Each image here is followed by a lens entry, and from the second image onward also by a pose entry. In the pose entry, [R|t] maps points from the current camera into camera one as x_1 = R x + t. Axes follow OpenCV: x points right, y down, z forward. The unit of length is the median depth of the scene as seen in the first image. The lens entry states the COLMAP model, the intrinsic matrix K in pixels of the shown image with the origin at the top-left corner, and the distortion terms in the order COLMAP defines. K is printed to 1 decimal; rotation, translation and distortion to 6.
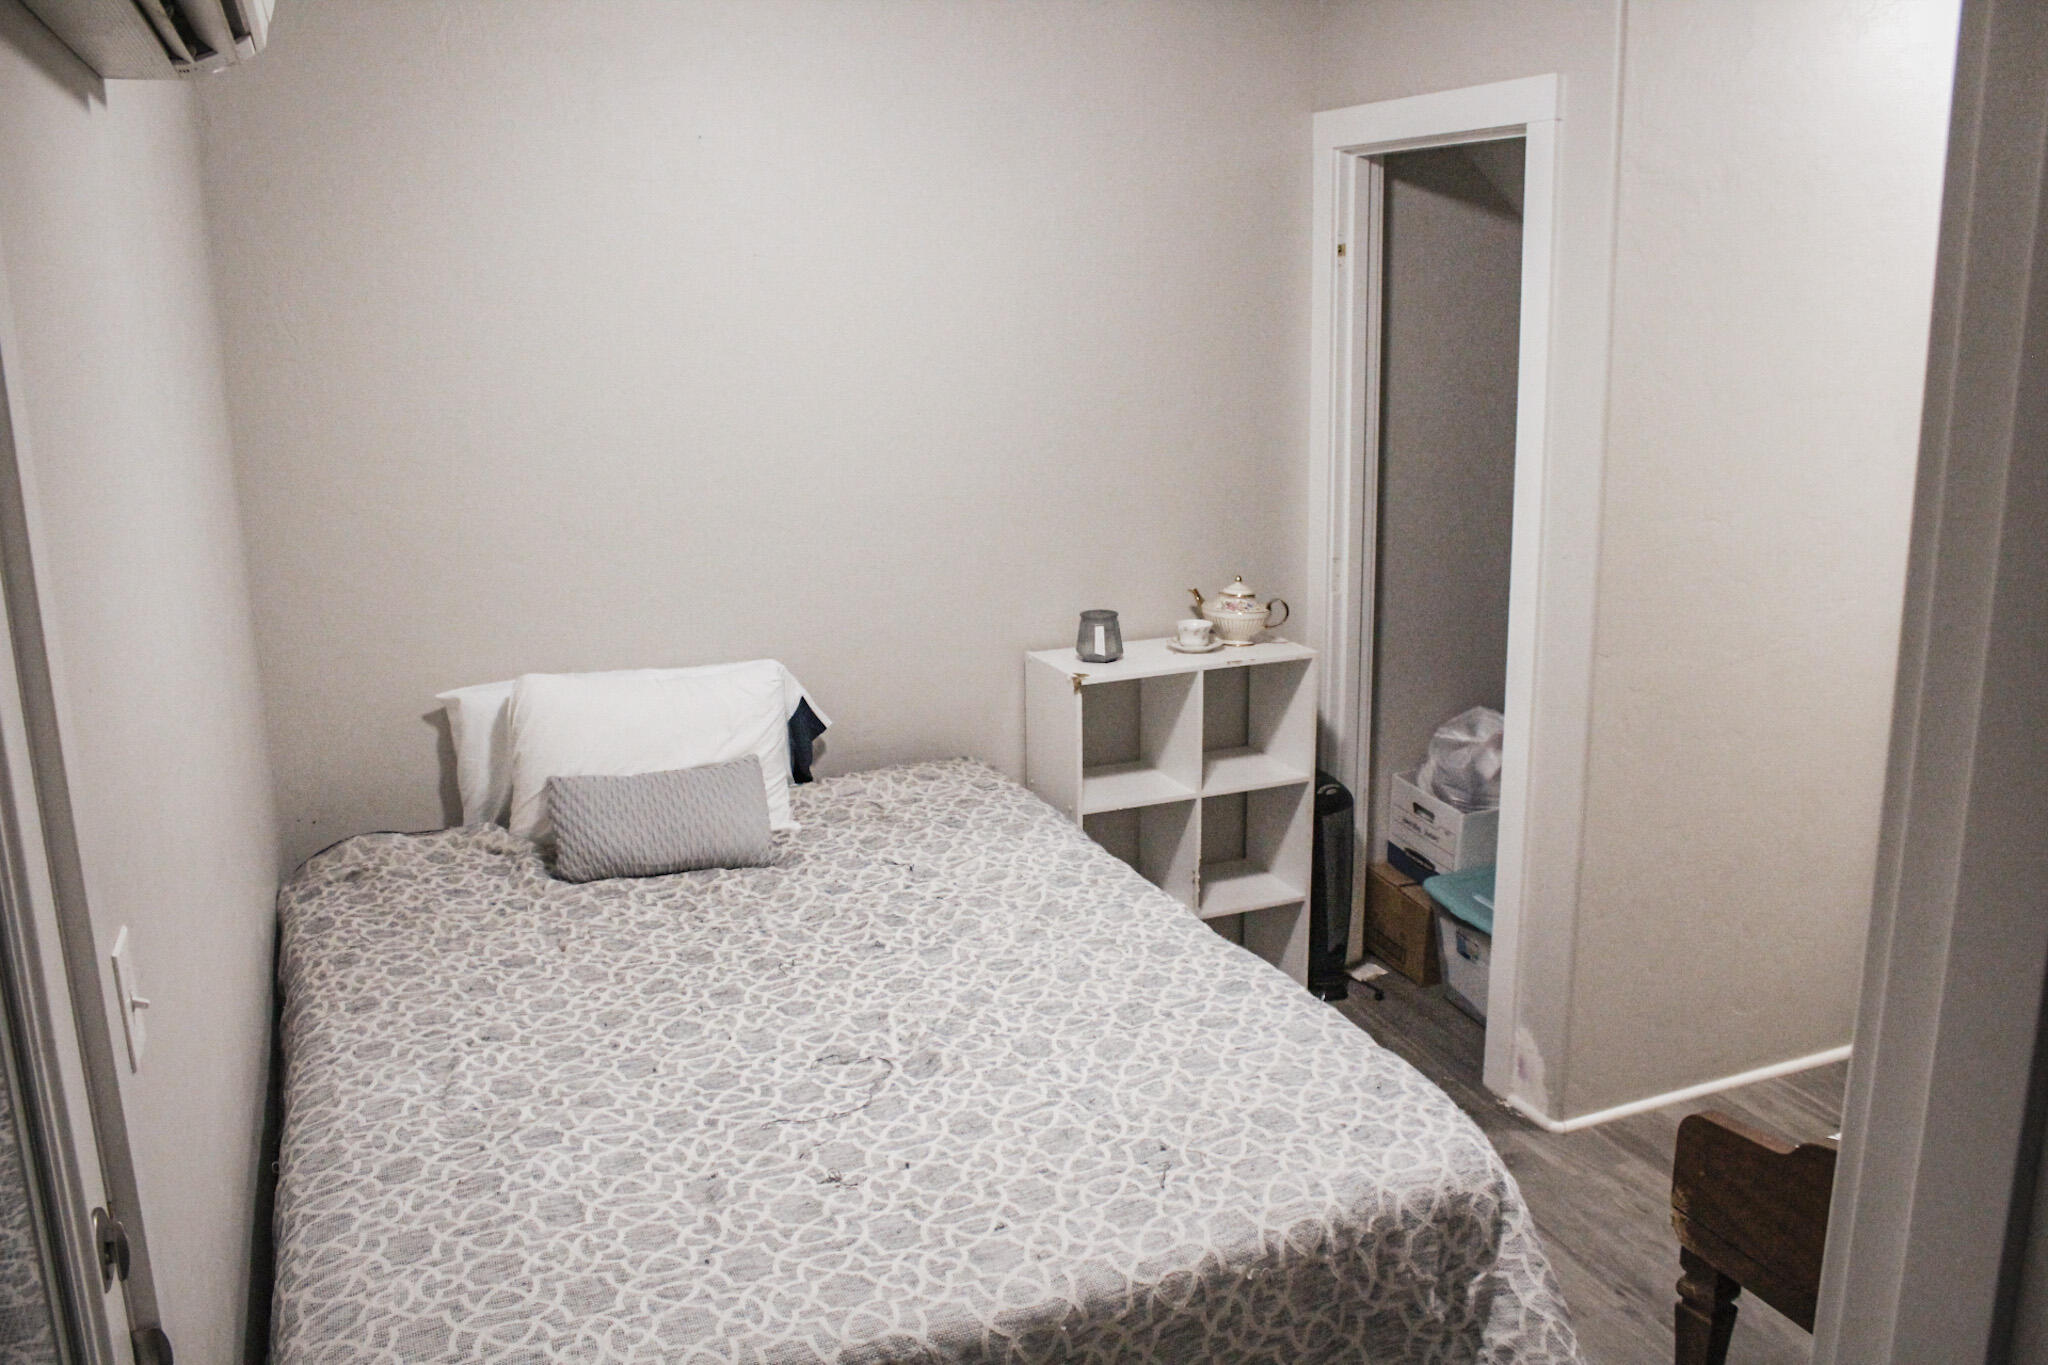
lens RADIAL K [[1838.9, 0, 1026.7], [0, 1838.9, 743.0], [0, 0, 1]] dist [-0.181977, 0.307748]
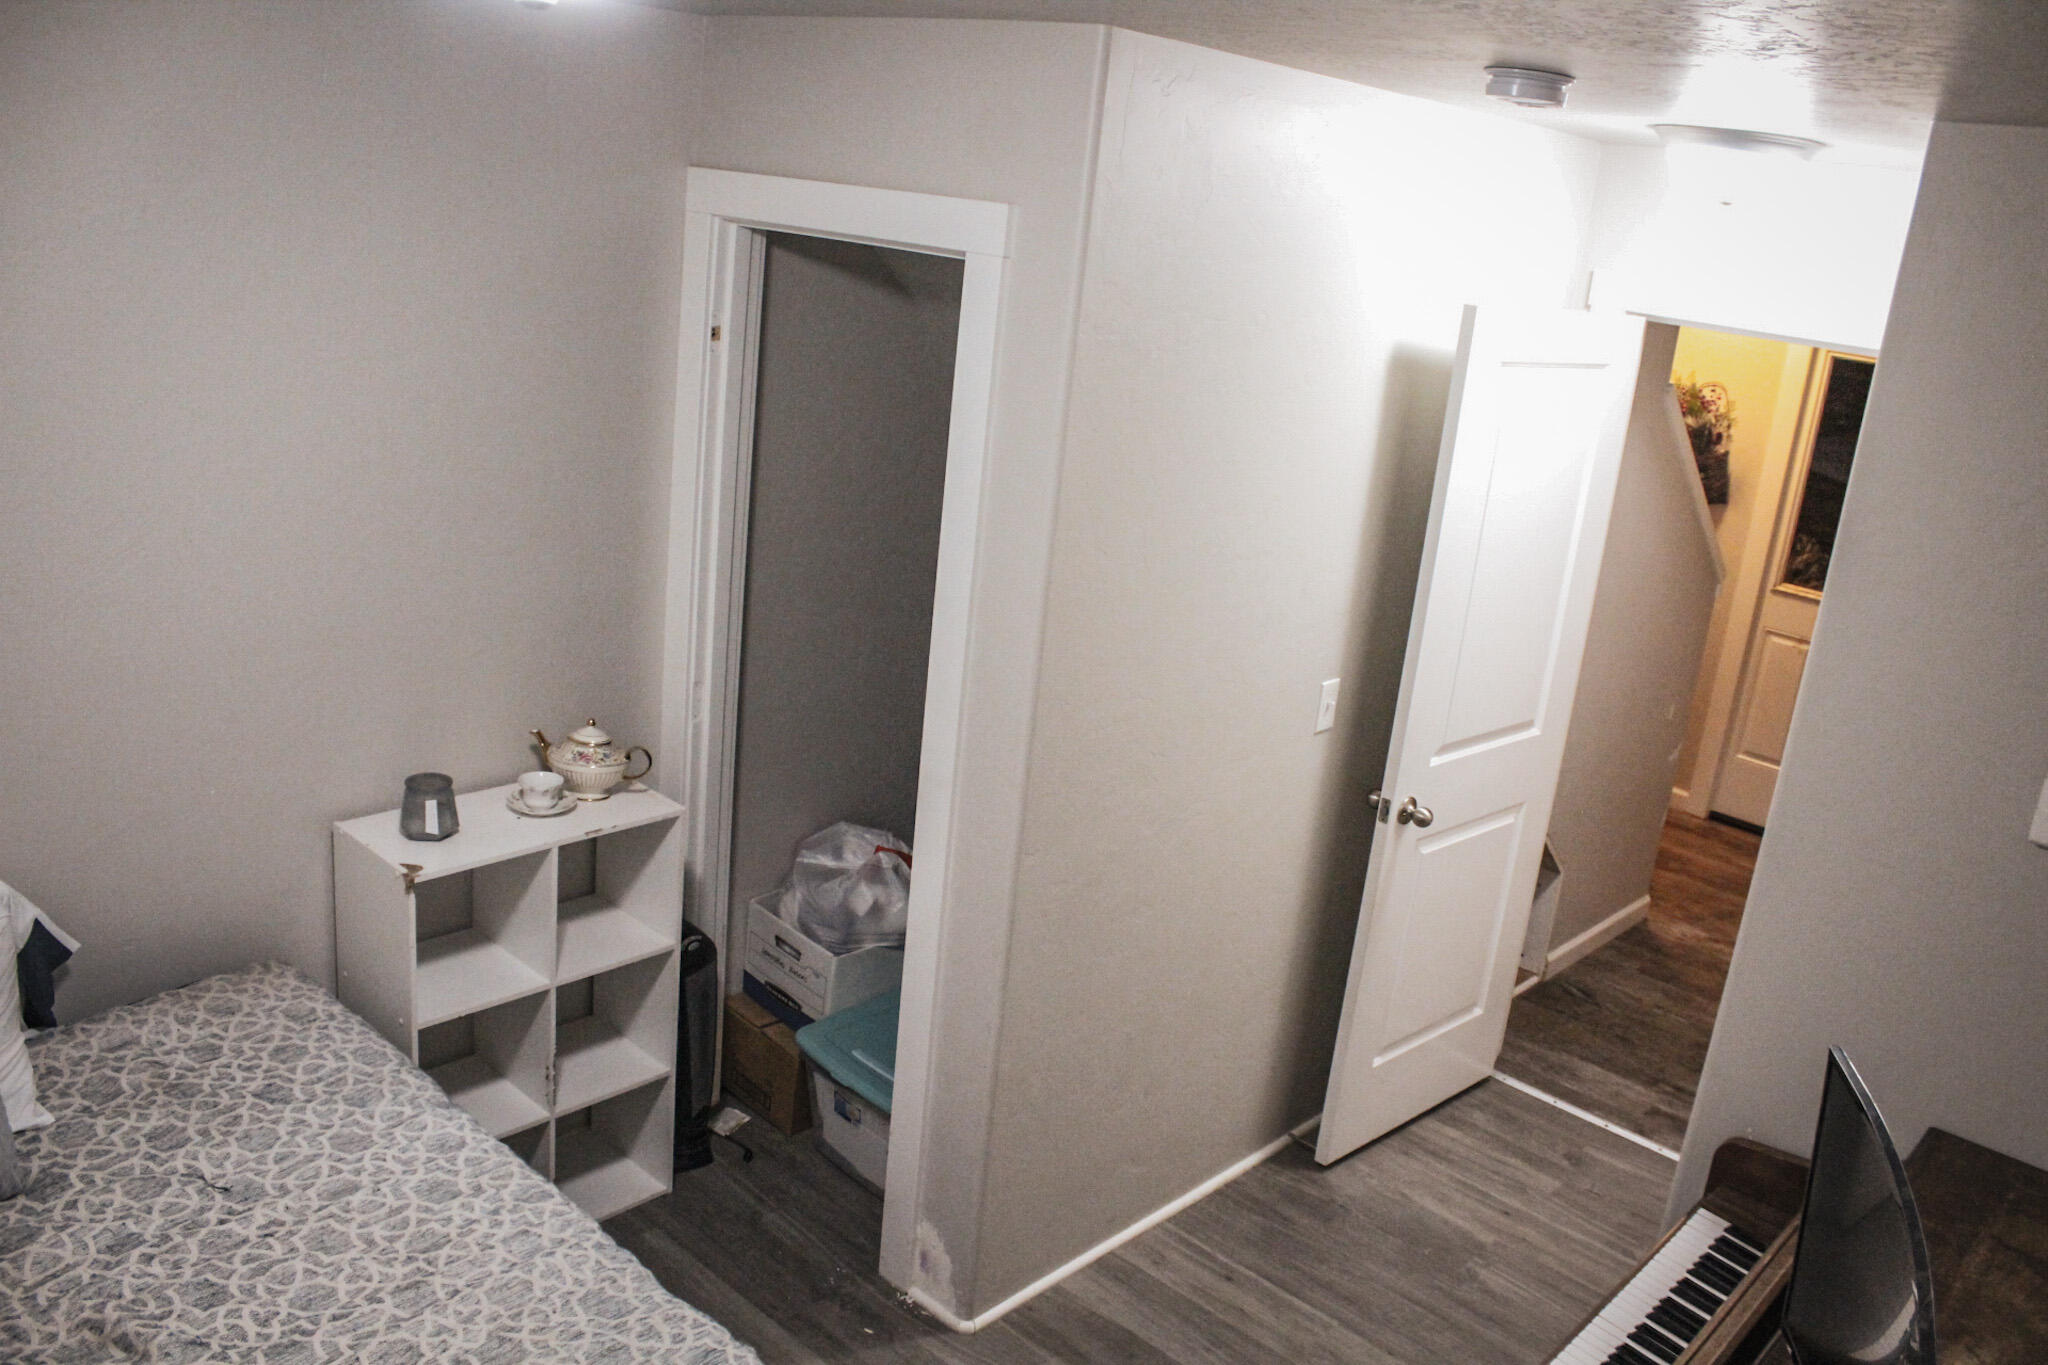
lens RADIAL K [[1838.9, 0, 1026.7], [0, 1838.9, 743.0], [0, 0, 1]] dist [-0.181977, 0.307748]
pose [[0.902643, -0.039227, 0.428598, -0.064696], [-0.013941, 0.992650, 0.120213, -0.186108], [-0.430164, -0.114485, 0.895462, 0.159391]]
